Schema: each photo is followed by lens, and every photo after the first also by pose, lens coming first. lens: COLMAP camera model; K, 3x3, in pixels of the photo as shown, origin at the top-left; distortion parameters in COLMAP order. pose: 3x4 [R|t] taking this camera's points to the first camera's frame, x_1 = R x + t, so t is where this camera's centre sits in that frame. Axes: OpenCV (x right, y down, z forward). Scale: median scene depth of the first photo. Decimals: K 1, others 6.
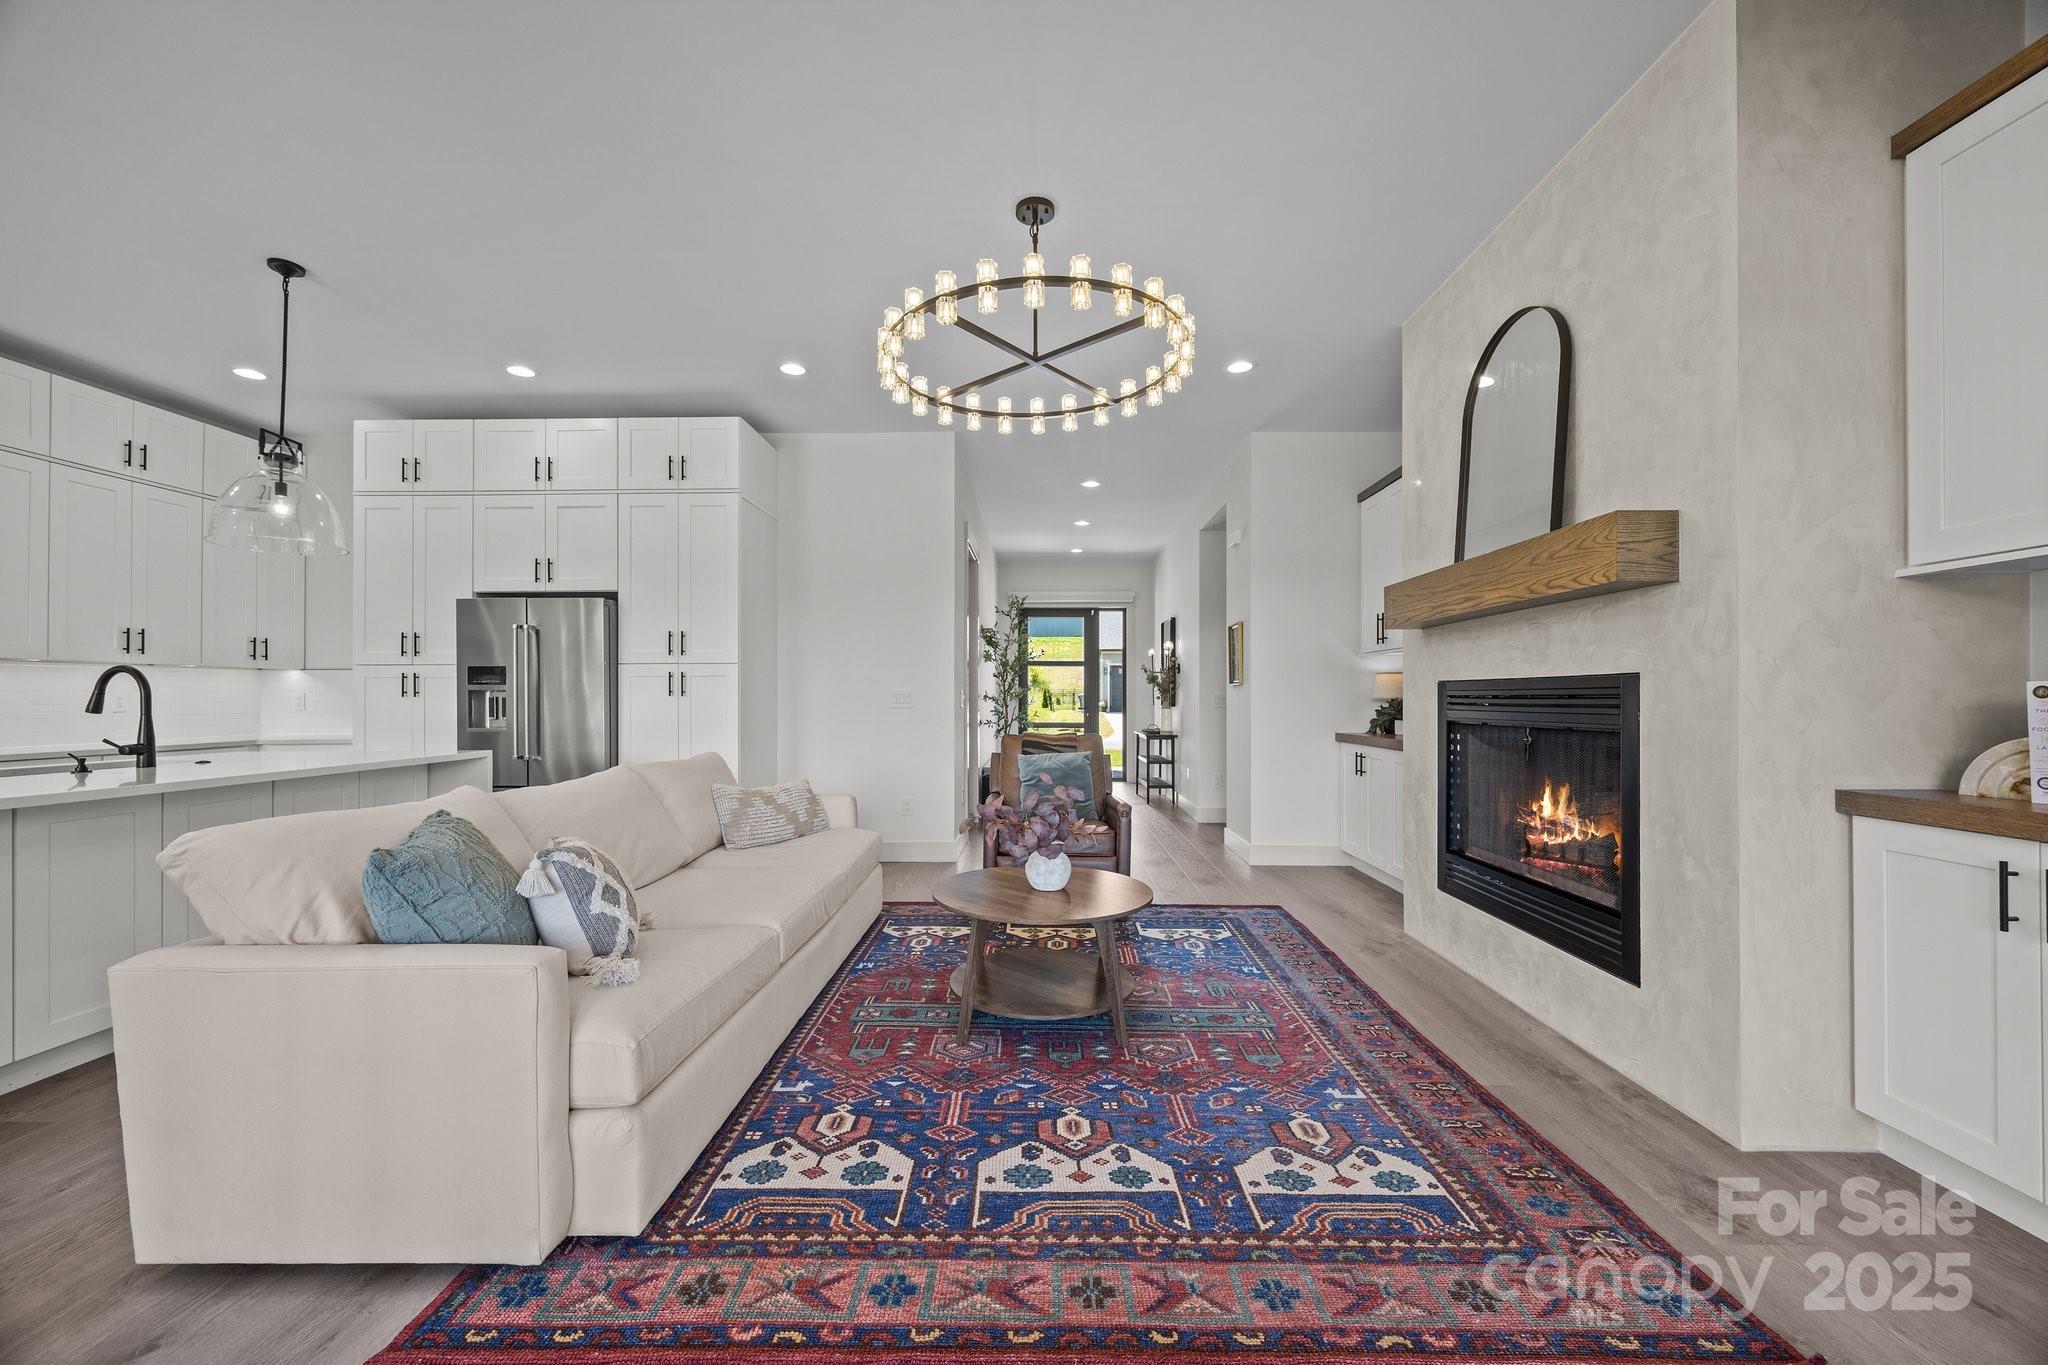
lens RADIAL K [[783.7, 0, 1031.9], [0, 783.7, 690.4], [0, 0, 1]] dist [-0.000522, -0.000141]
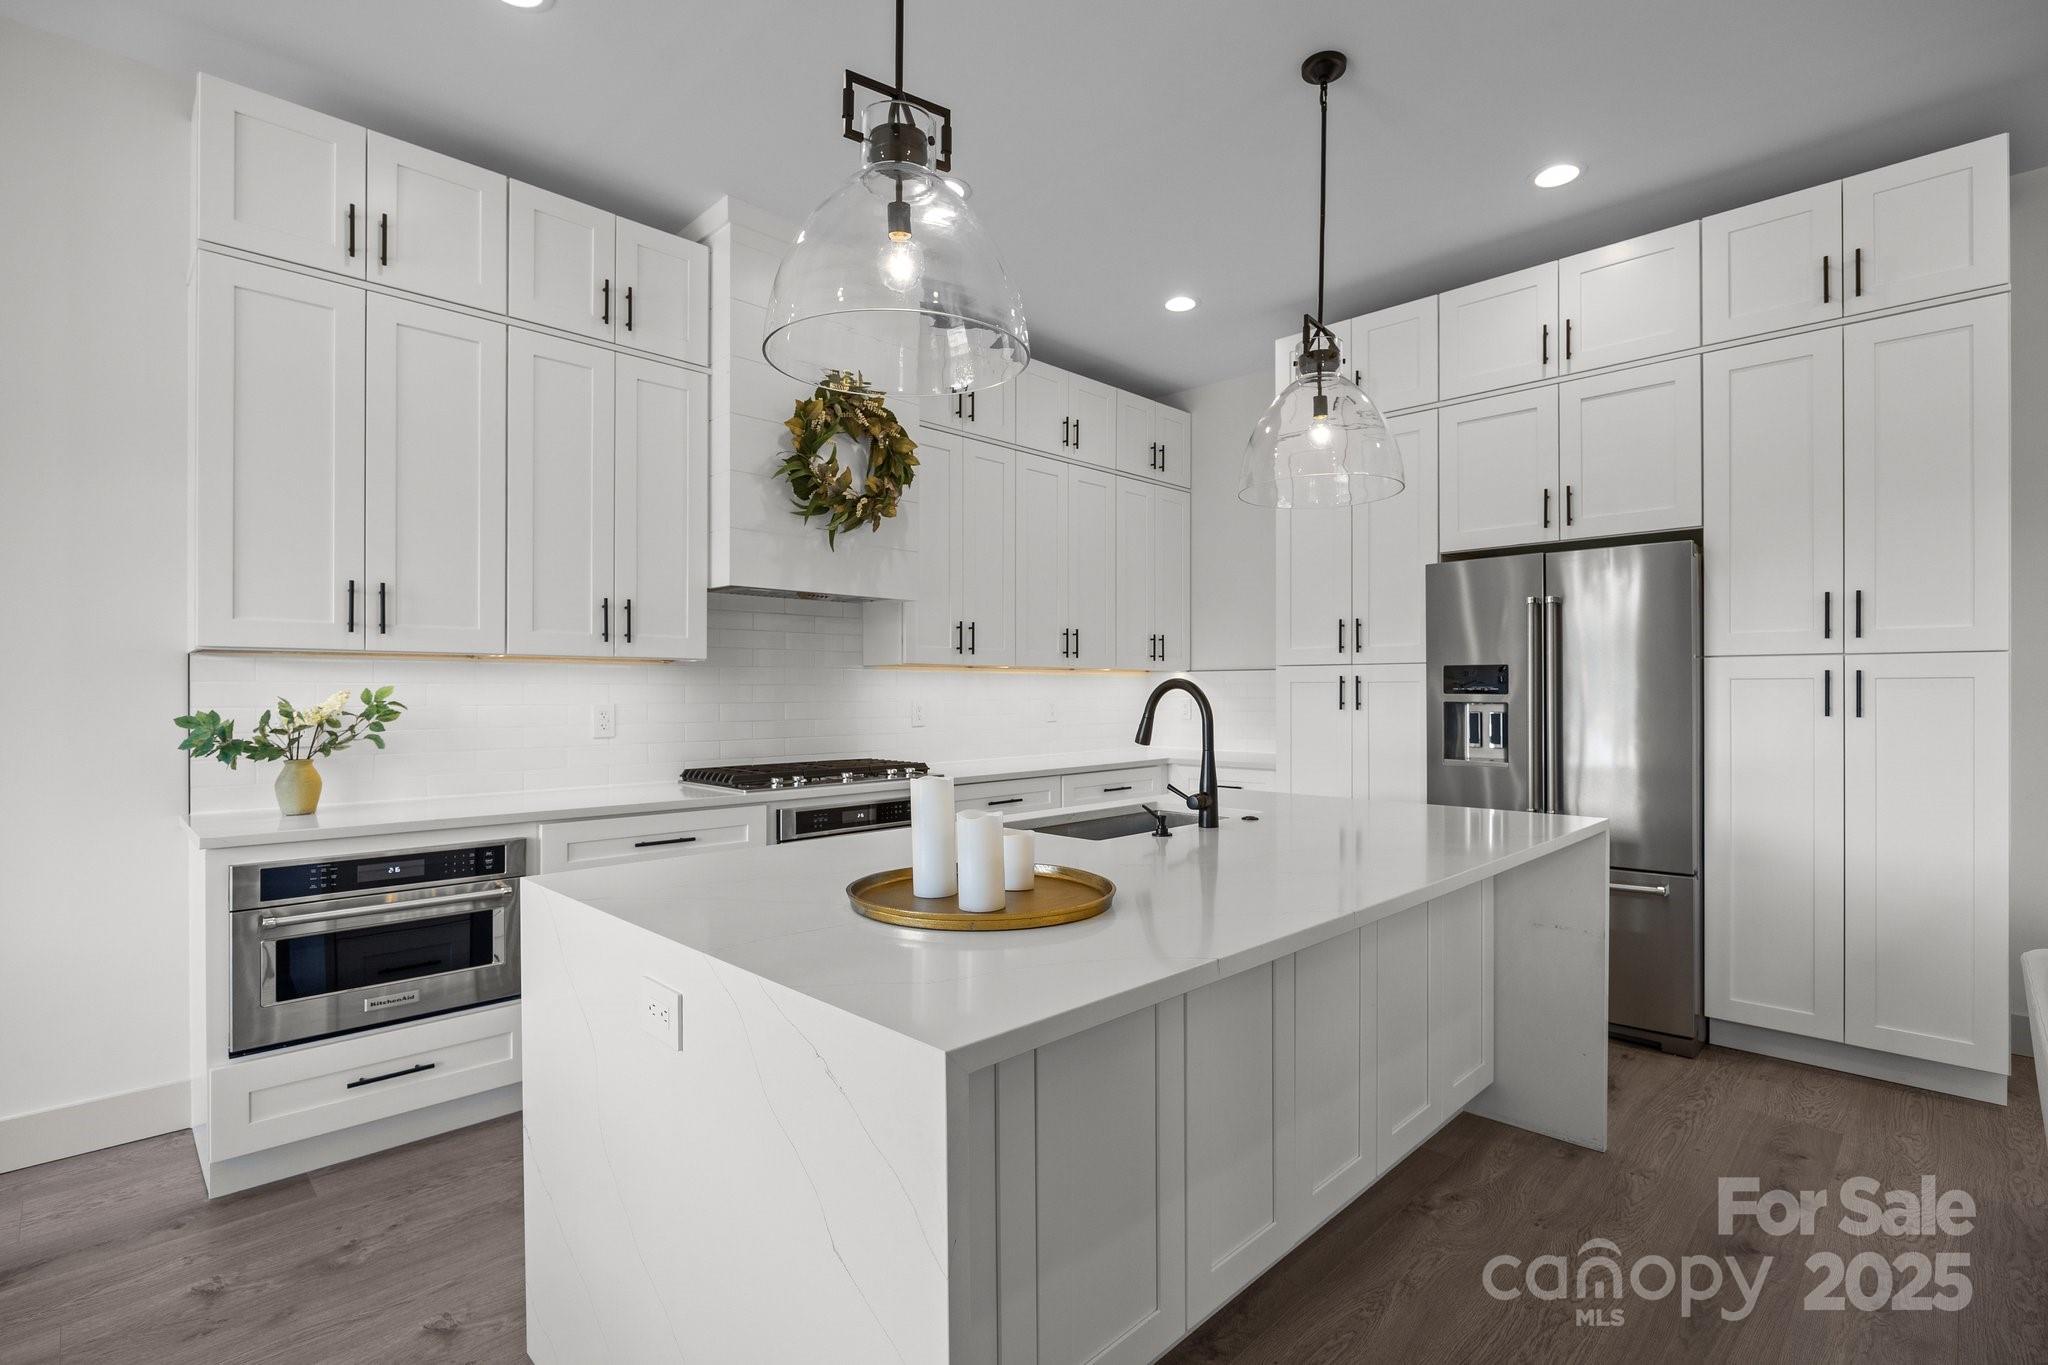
lens RADIAL K [[944.8, 0, 1026.9], [0, 944.8, 689.3], [0, 0, 1]] dist [-0.009738, -0.000048]
pose [[0.724355, 0.003125, -0.689420, -0.518254], [0.004623, 0.999945, 0.009390, -0.024282], [0.689411, -0.009989, 0.724301, 0.222187]]
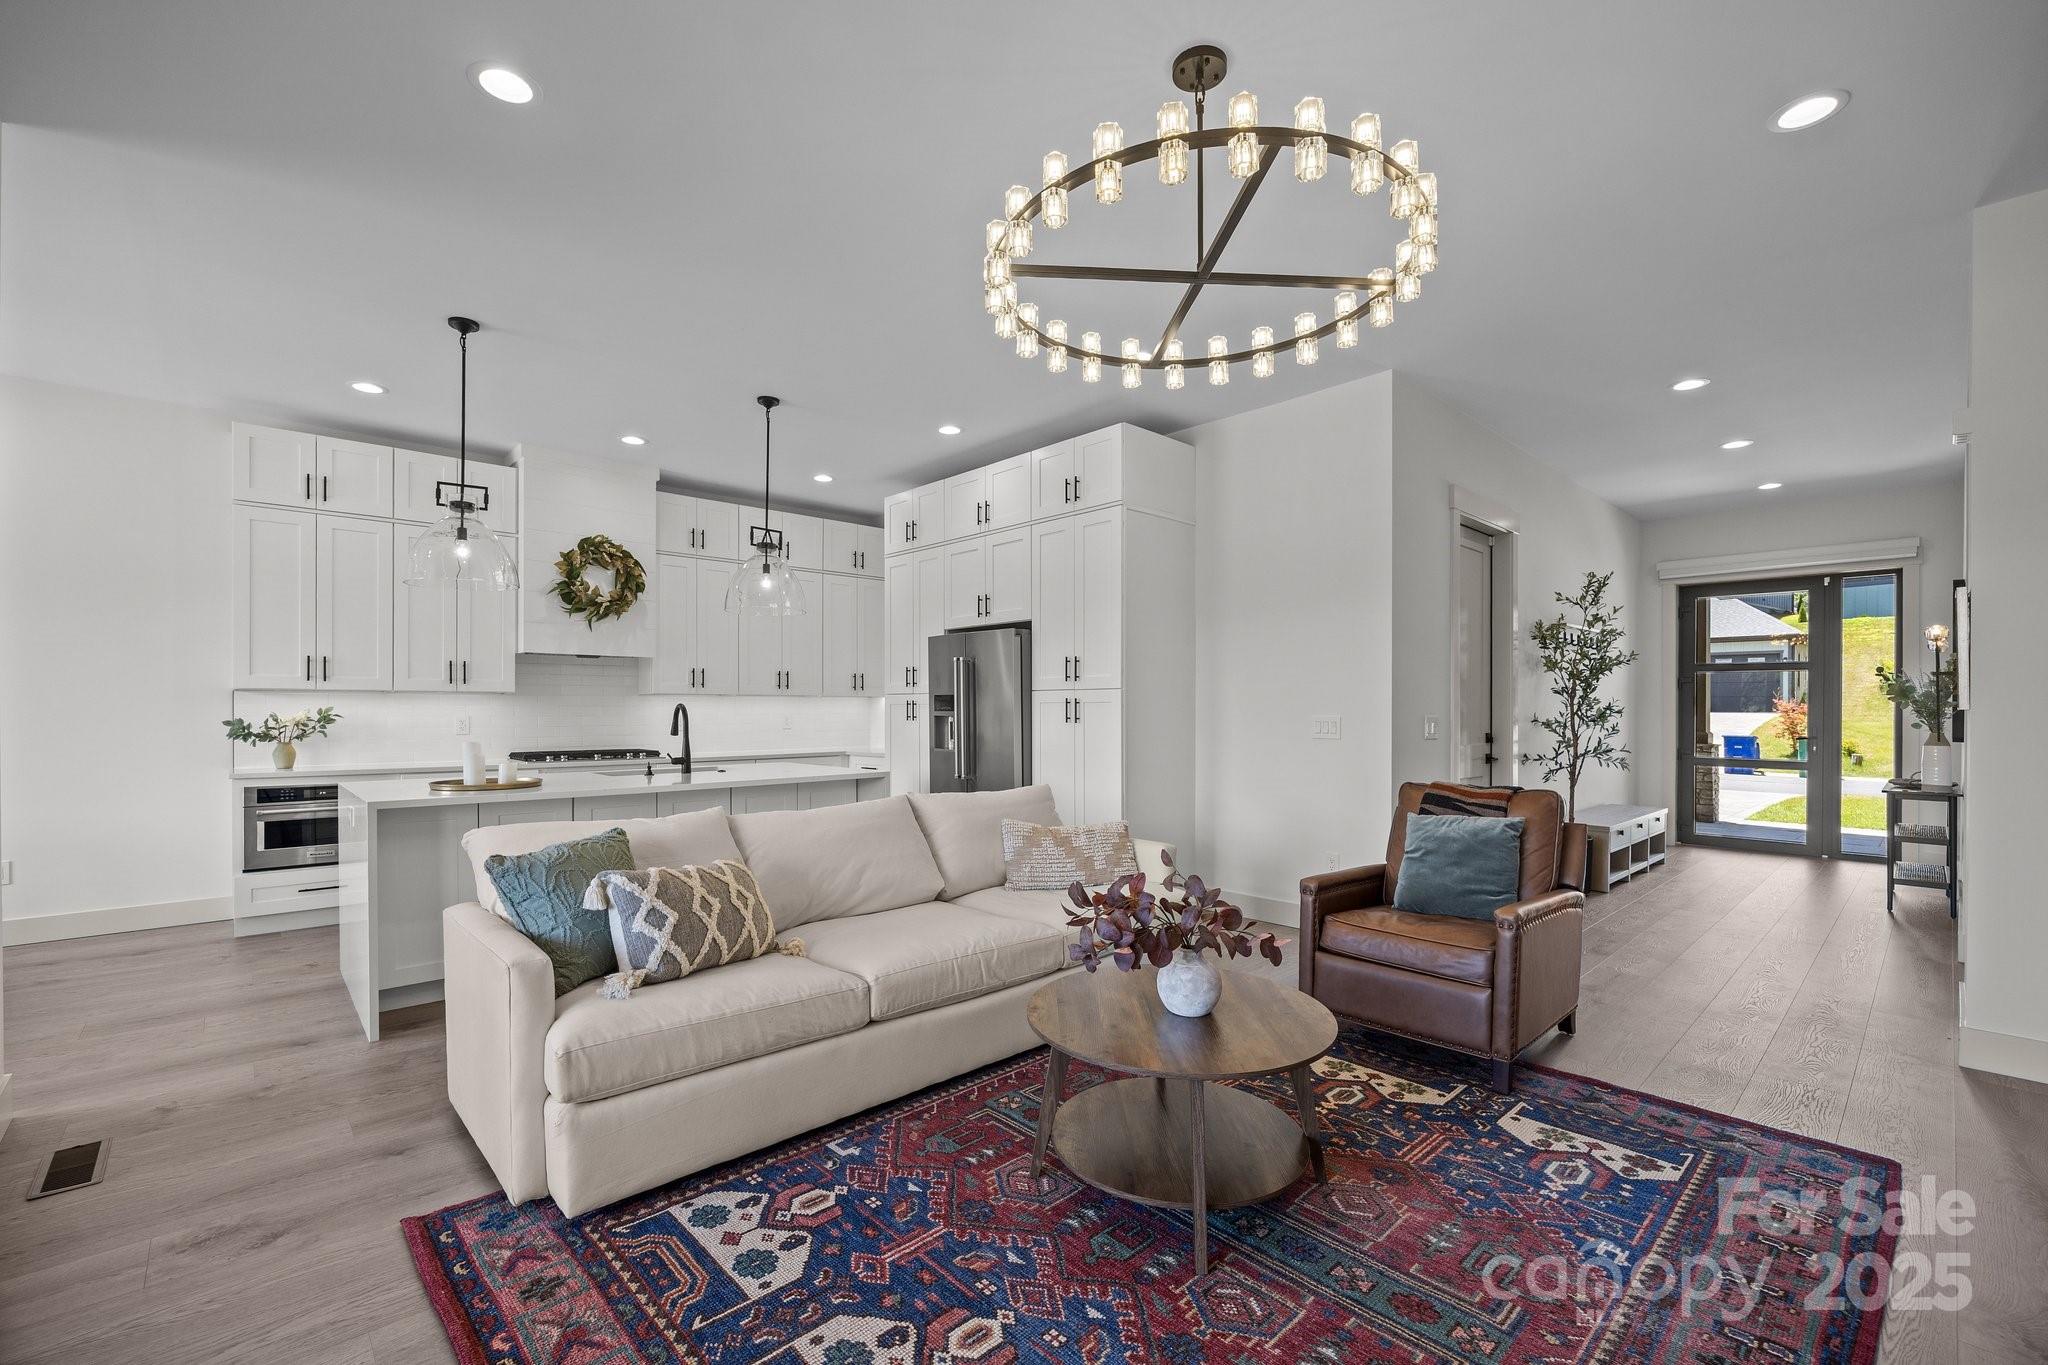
lens RADIAL K [[867.7, 0, 1033.6], [0, 867.7, 711.1], [0, 0, 1]] dist [-0.008790, 0.000002]
pose [[0.697097, 0.004405, -0.716963, 0.365075], [0.005170, 0.999924, 0.011170, -0.024591], [0.716958, -0.011493, 0.697022, 0.256651]]
